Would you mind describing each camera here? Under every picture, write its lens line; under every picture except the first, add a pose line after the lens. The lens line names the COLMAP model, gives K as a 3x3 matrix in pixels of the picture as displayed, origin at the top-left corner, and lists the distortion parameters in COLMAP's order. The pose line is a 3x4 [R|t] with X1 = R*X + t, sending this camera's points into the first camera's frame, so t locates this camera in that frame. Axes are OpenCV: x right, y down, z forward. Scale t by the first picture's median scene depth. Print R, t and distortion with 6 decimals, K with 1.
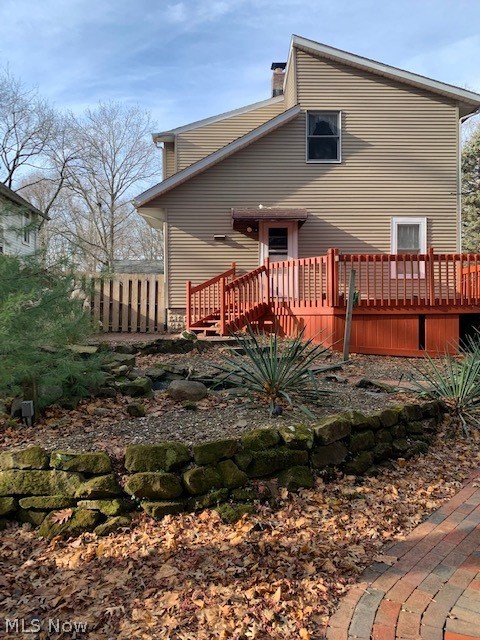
lens RADIAL K [[486.3, 0, 239.3], [0, 486.3, 317.0], [0, 0, 1]] dist [0.037065, -0.045595]
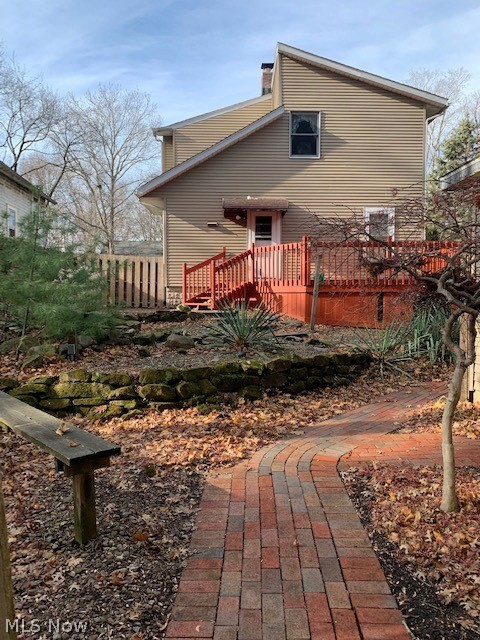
lens RADIAL K [[486.3, 0, 240.2], [0, 486.3, 322.6], [0, 0, 1]] dist [0.037065, -0.045595]
pose [[0.999965, 0.007284, 0.004100, 0.027268], [-0.007476, 0.998784, 0.048736, 0.011896], [-0.003740, -0.048765, 0.998803, -0.180864]]
